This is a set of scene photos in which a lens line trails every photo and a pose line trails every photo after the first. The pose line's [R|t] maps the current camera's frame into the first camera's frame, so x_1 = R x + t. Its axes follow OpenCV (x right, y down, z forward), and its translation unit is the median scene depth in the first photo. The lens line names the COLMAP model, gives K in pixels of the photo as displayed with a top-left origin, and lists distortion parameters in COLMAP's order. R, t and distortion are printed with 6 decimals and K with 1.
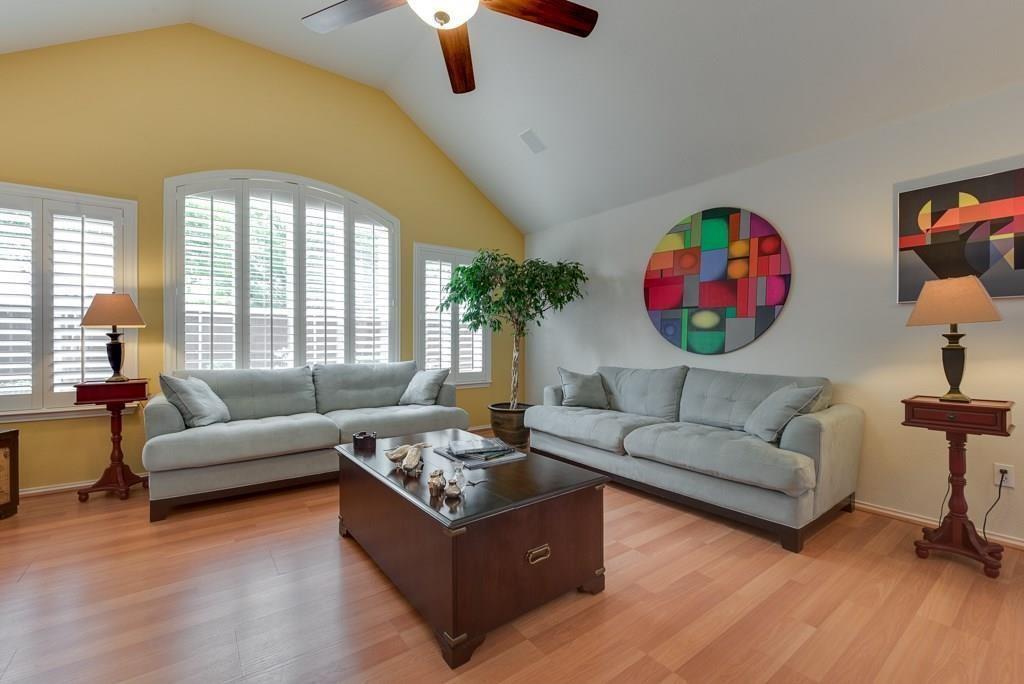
lens RADIAL K [[424.8, 0, 517.7], [0, 424.8, 339.7], [0, 0, 1]] dist [0.008090, -0.002387]
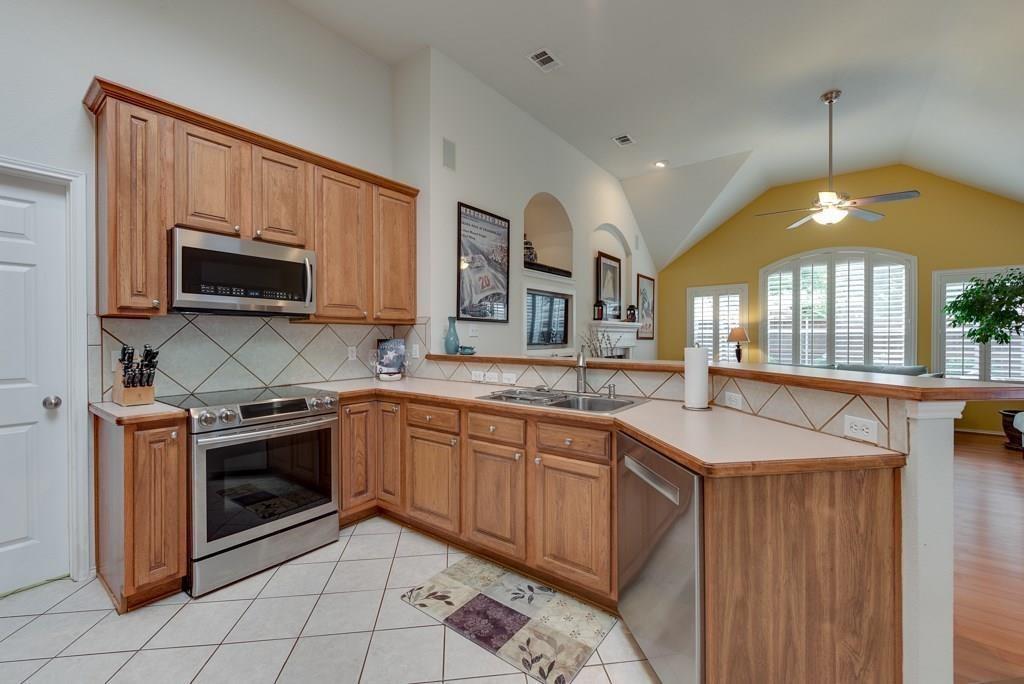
lens RADIAL K [[424.8, 0, 514.7], [0, 424.8, 338.1], [0, 0, 1]] dist [0.008090, -0.002387]
pose [[0.251385, 0.001376, -0.967886, 0.900298], [0.006045, 0.999977, 0.002991, -0.059480], [0.967868, -0.006603, 0.251371, -0.688782]]
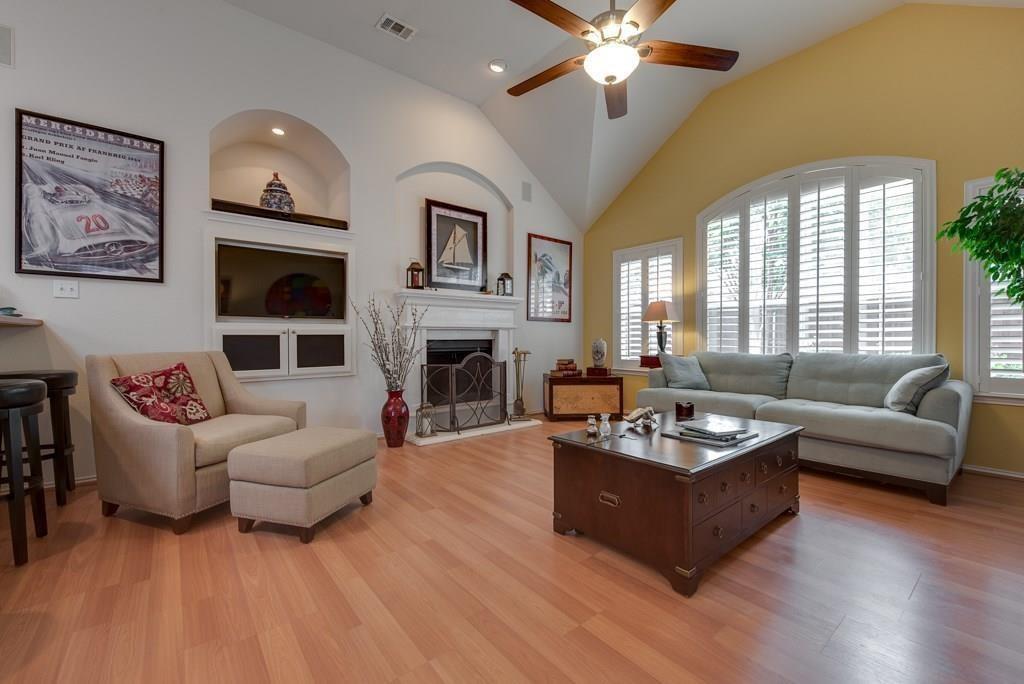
lens RADIAL K [[424.8, 0, 492.1], [0, 424.8, 336.7], [0, 0, 1]] dist [0.008090, -0.002387]
pose [[0.003638, 0.001563, -0.999992, 0.600888], [0.005532, 0.999983, 0.001583, 0.018282], [0.999978, -0.005538, 0.003629, 0.319521]]
